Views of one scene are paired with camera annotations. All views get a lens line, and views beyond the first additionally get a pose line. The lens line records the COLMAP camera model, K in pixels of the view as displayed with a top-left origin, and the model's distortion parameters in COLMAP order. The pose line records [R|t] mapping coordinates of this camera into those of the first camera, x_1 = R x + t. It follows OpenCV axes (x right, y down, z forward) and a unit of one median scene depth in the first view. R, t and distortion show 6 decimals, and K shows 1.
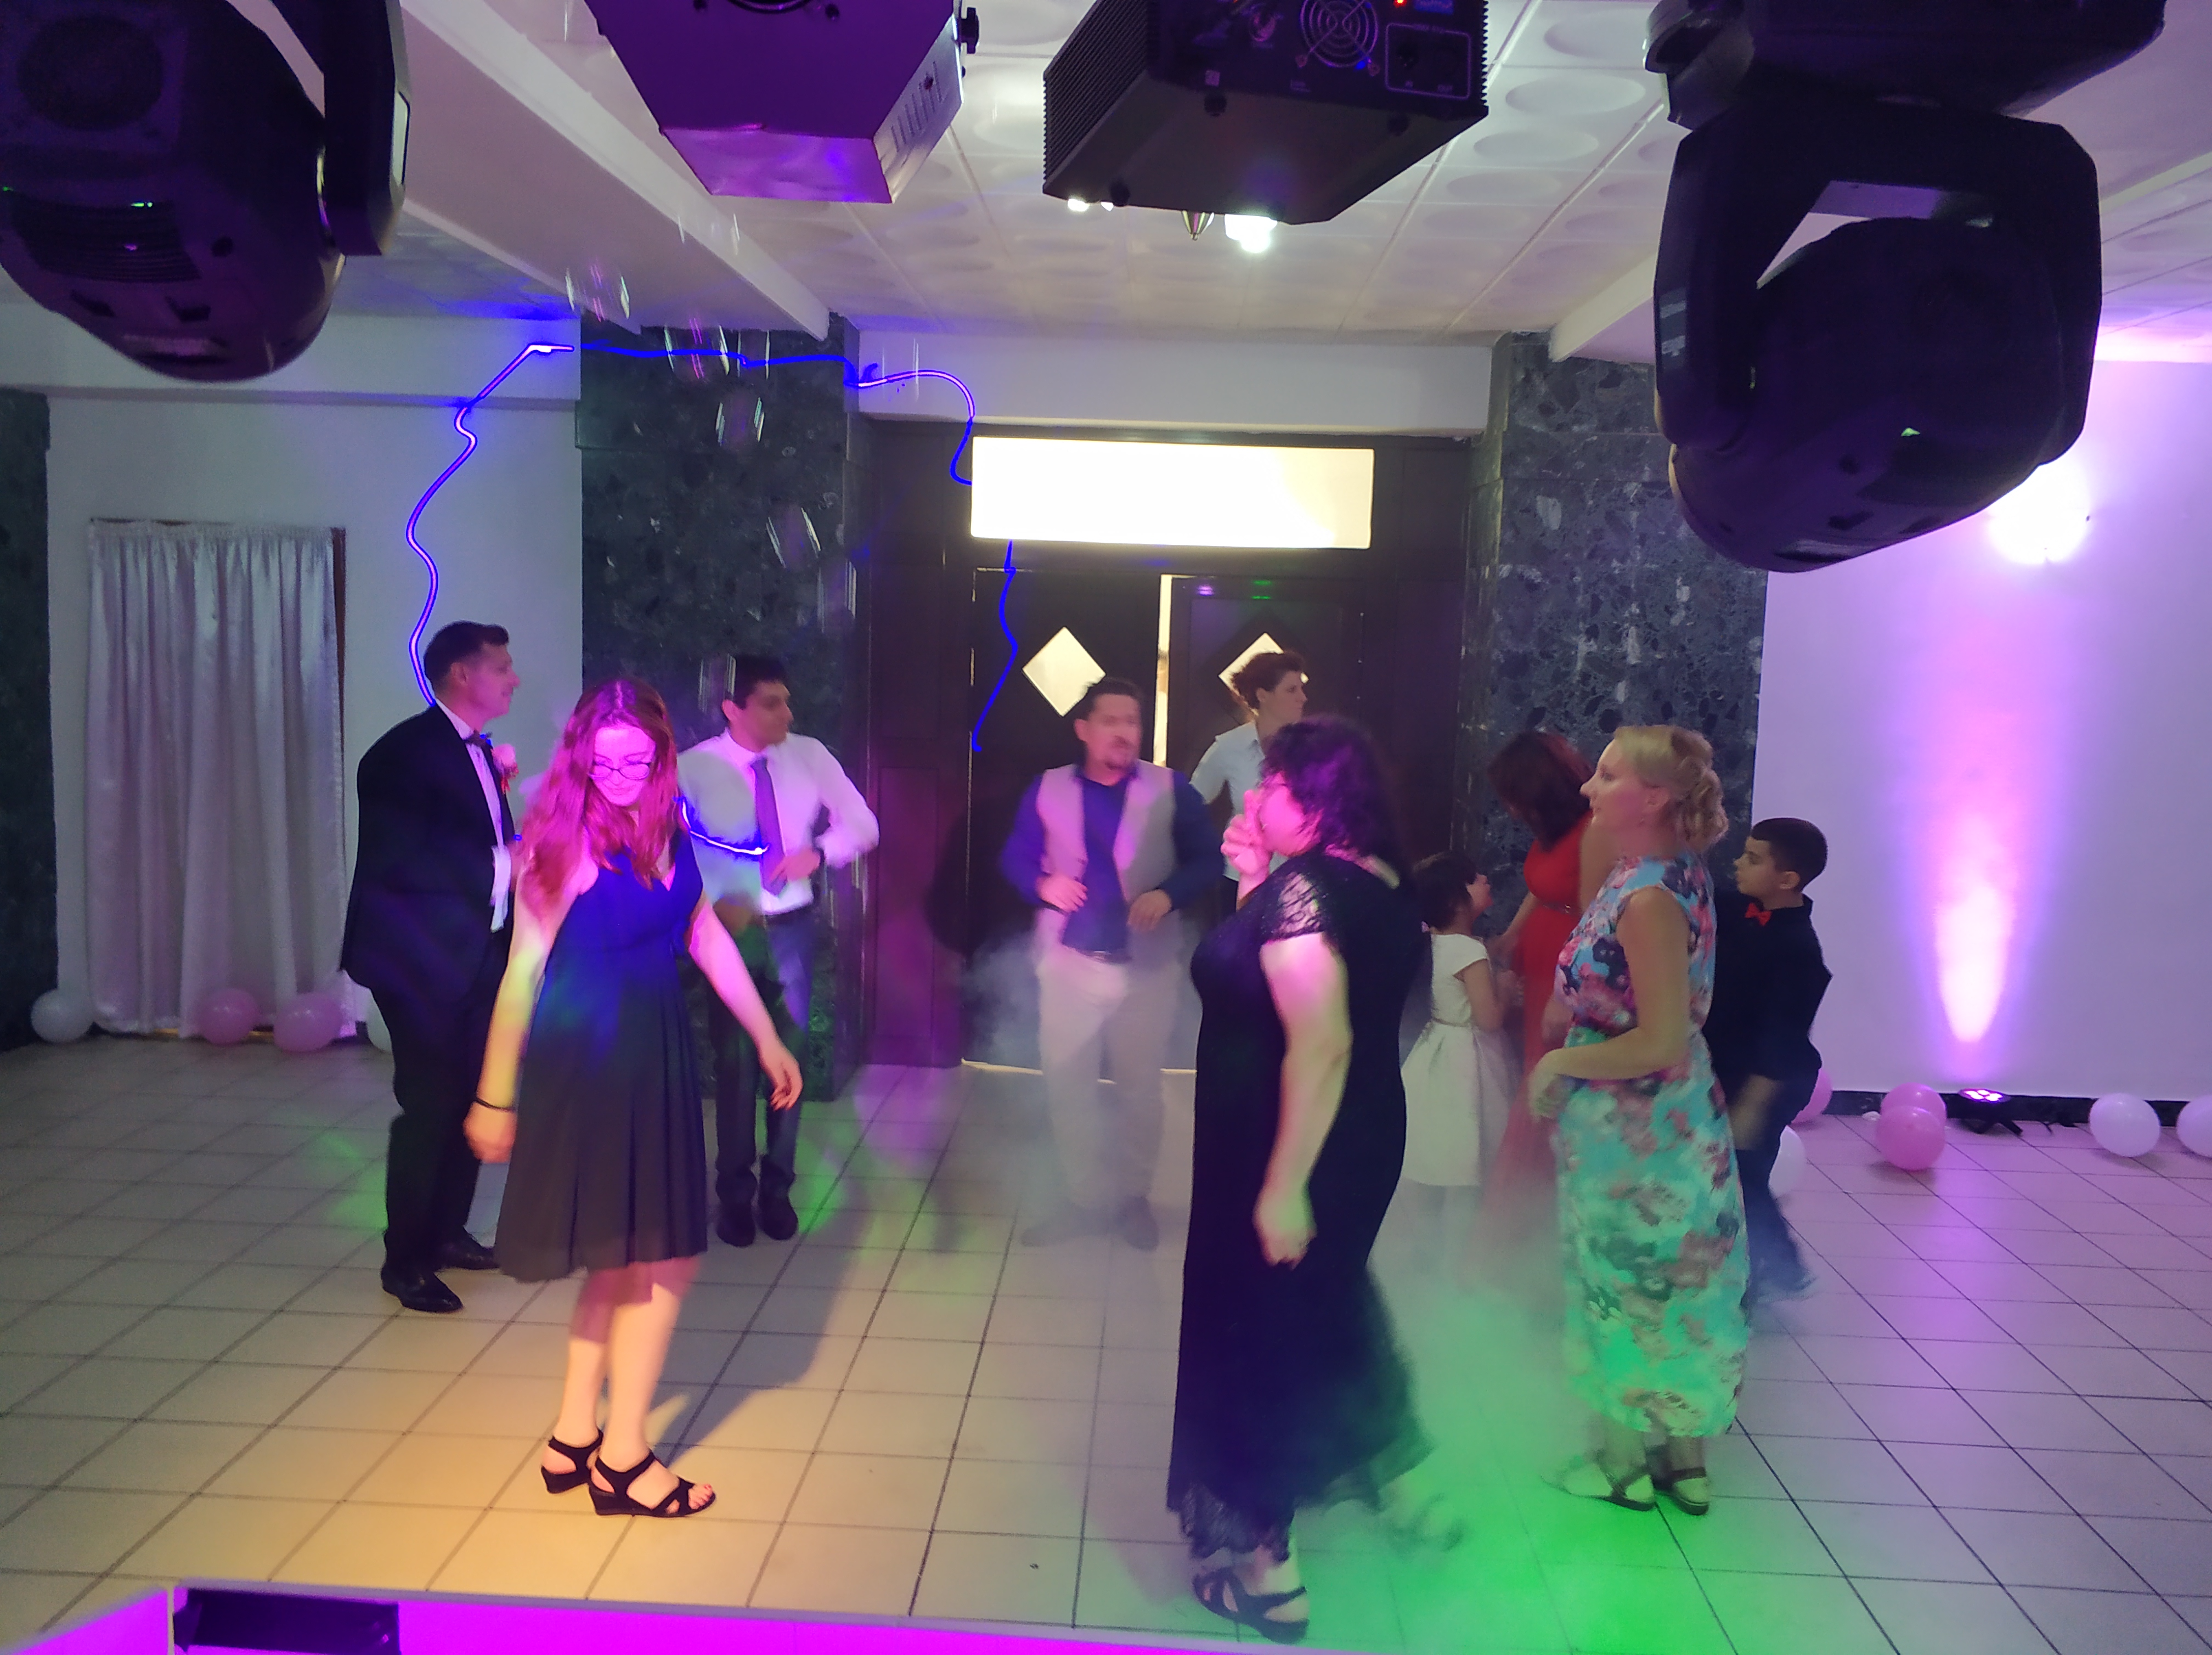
lens RADIAL K [[1734.5, 0, 1082.6], [0, 1734.5, 788.6], [0, 0, 1]] dist [0.043434, -0.012365]
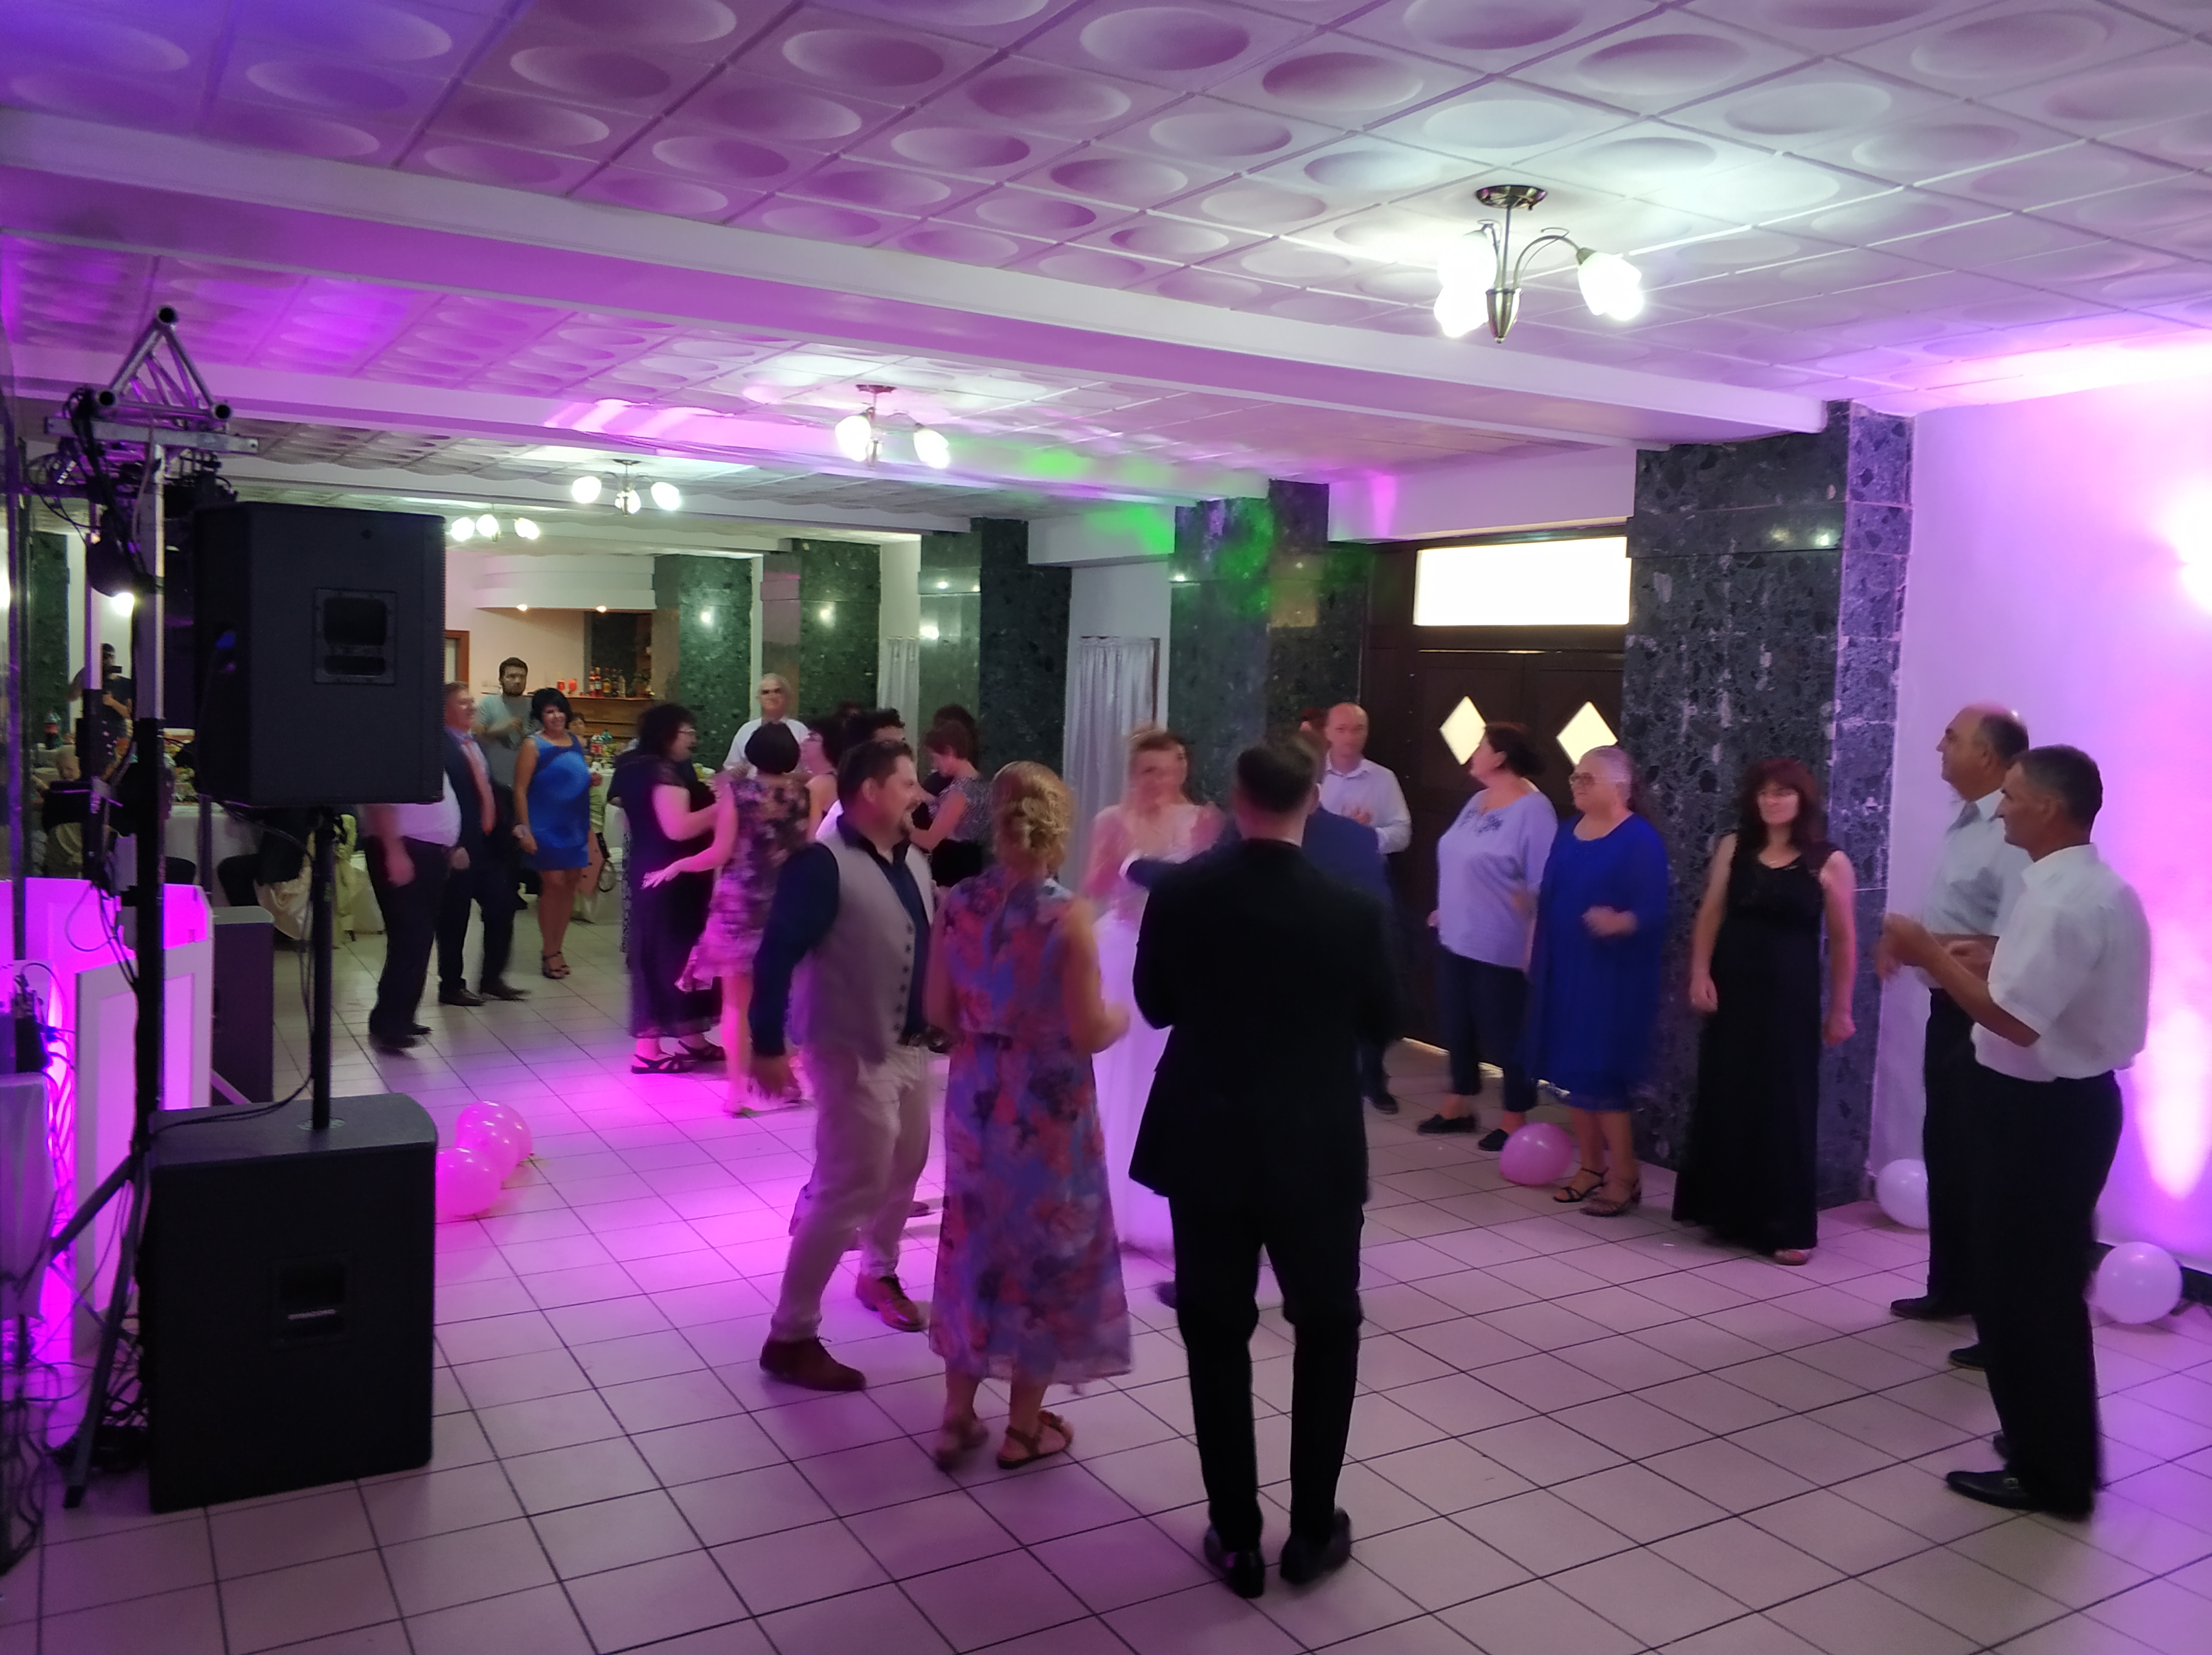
lens RADIAL K [[1696.4, 0, 1099.9], [0, 1696.4, 795.1], [0, 0, 1]] dist [0.096003, -0.146006]
pose [[0.546570, 0.051622, -0.835821, 0.971853], [-0.103484, 0.994612, -0.006242, 0.013990], [0.830995, 0.089906, 0.548967, 0.129281]]
